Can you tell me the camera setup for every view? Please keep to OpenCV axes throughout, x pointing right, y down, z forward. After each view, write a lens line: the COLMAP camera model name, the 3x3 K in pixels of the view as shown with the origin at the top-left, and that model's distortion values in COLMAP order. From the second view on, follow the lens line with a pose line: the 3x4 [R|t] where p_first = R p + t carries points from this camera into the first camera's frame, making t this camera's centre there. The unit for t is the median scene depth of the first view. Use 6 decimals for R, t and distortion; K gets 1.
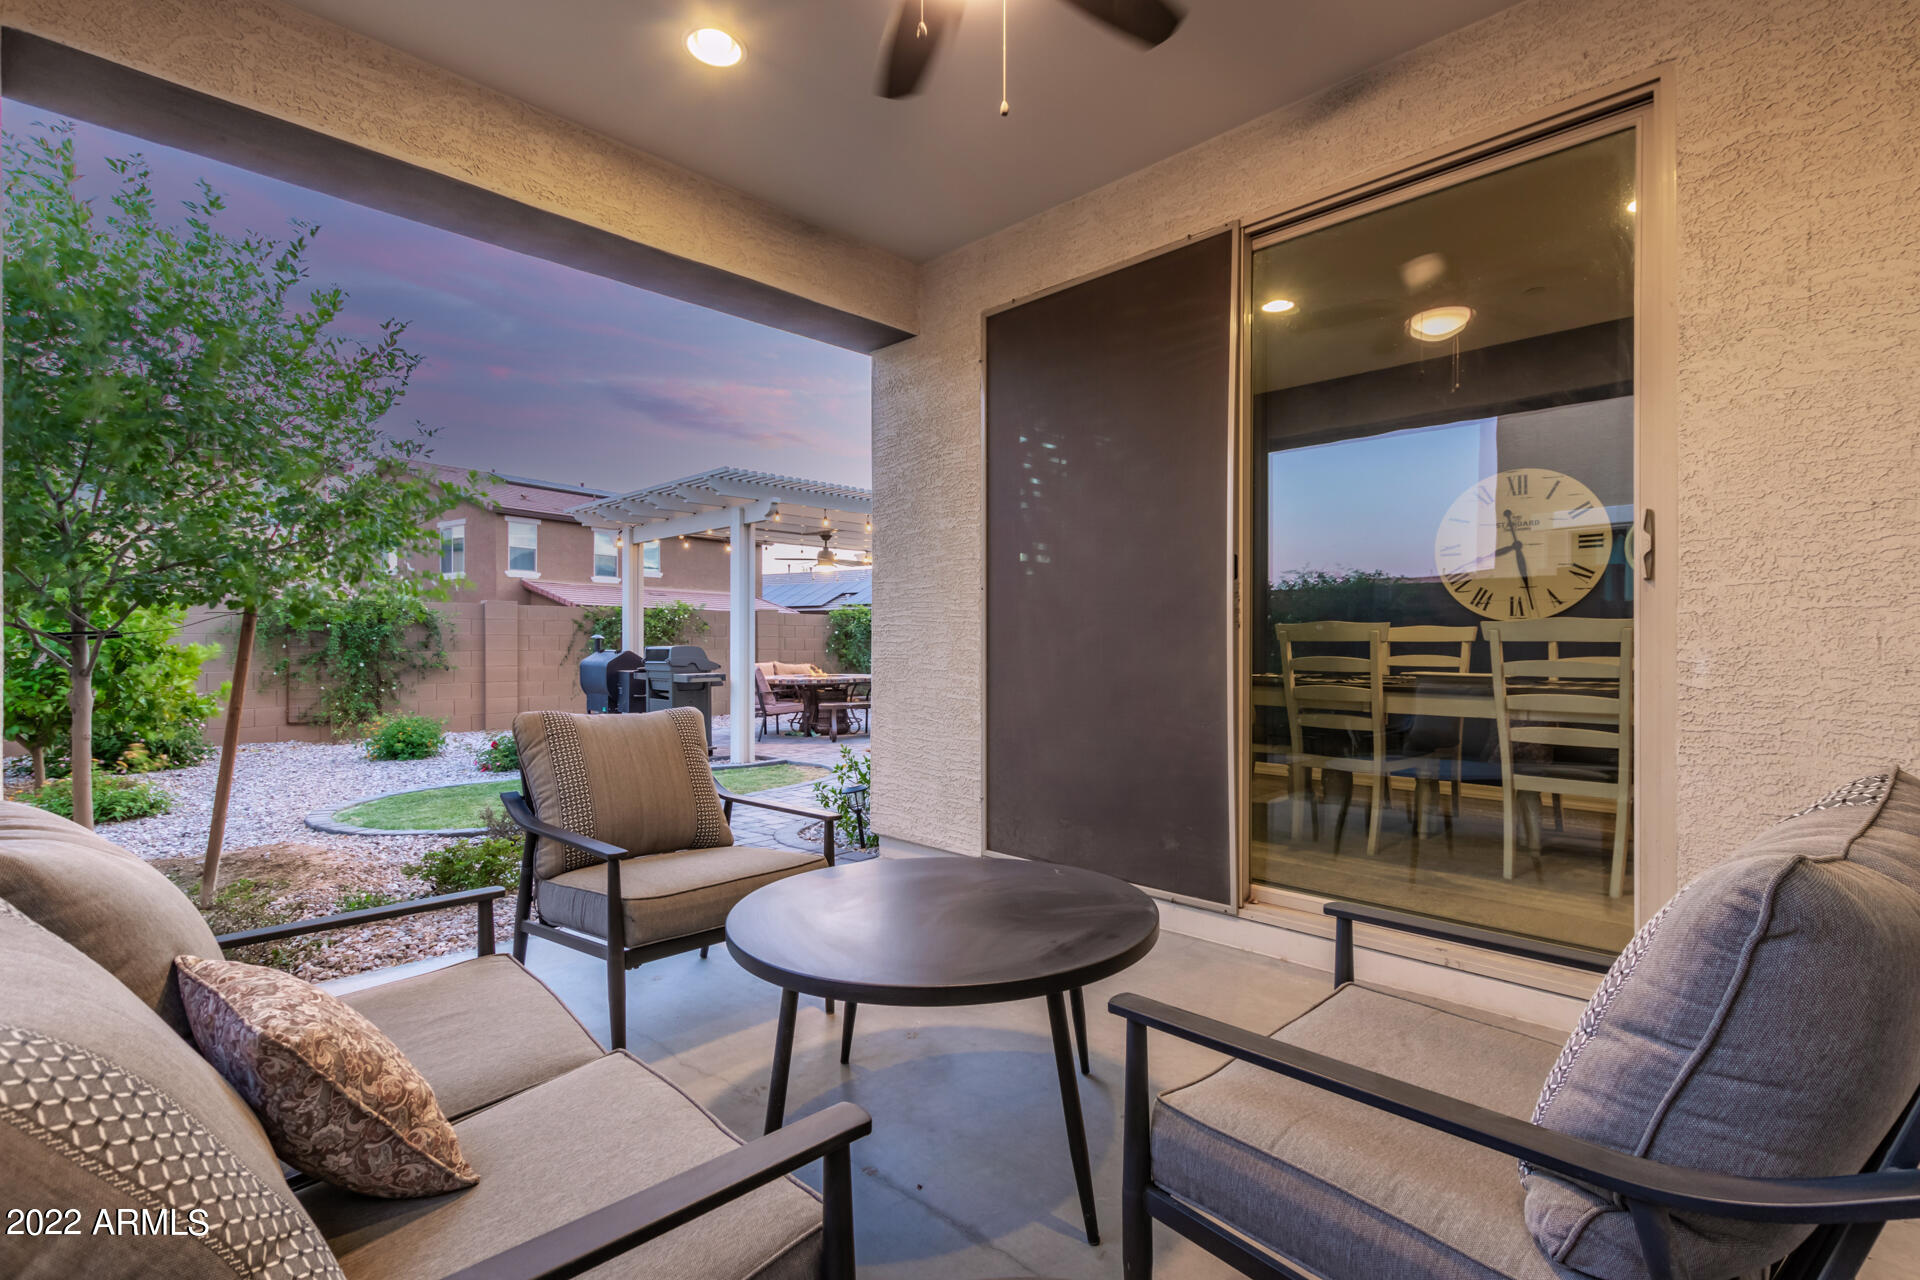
lens RADIAL K [[884.9, 0, 970.9], [0, 884.9, 653.2], [0, 0, 1]] dist [0.002175, 0.000147]
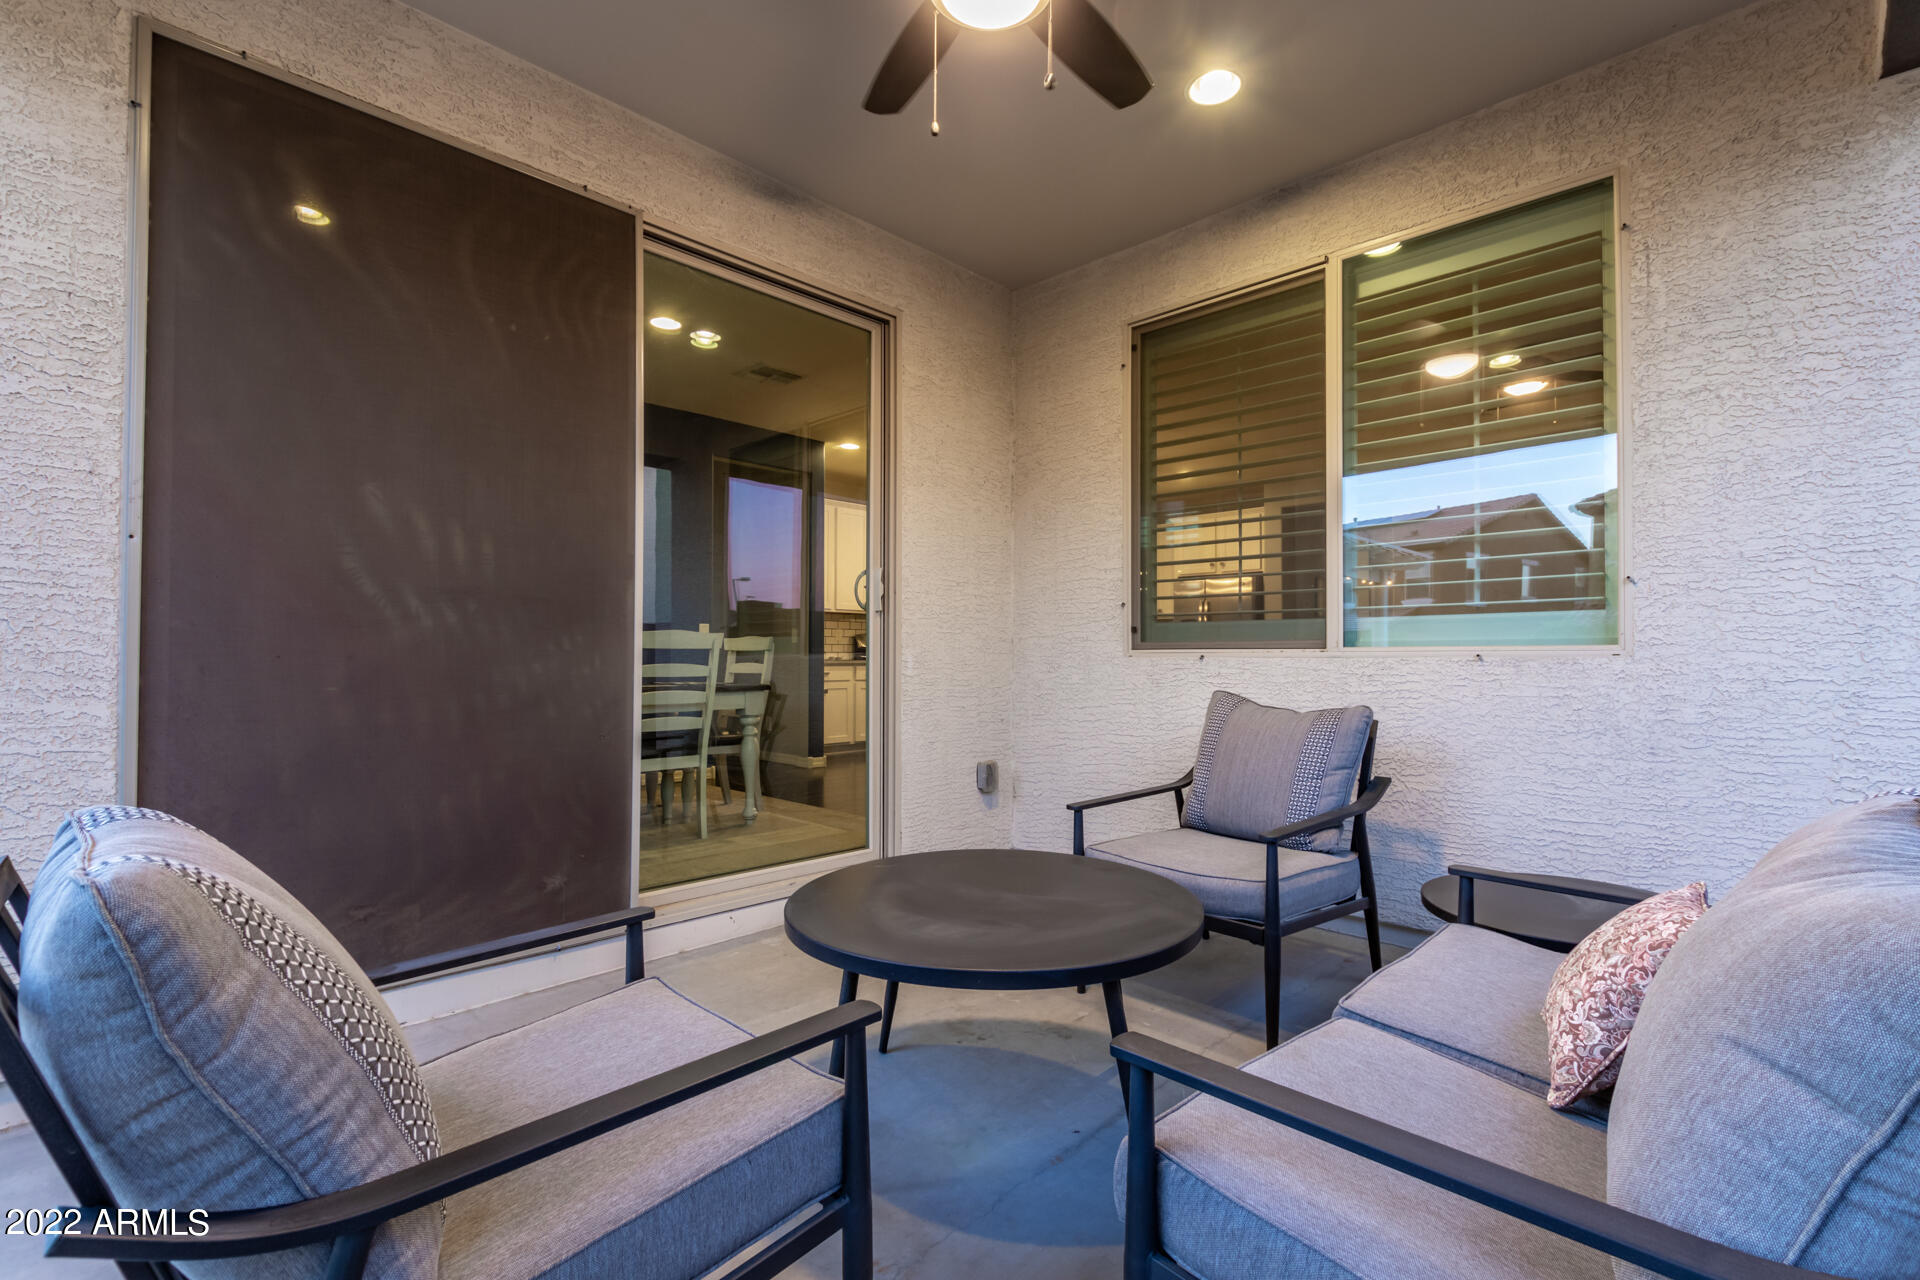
lens RADIAL K [[884.9, 0, 970.9], [0, 884.9, 653.2], [0, 0, 1]] dist [0.002175, 0.000147]
pose [[-0.007534, 0.006027, 0.999953, -0.646887], [-0.000785, 0.999981, -0.006033, -0.000117], [-0.999971, -0.000830, -0.007529, 0.626528]]
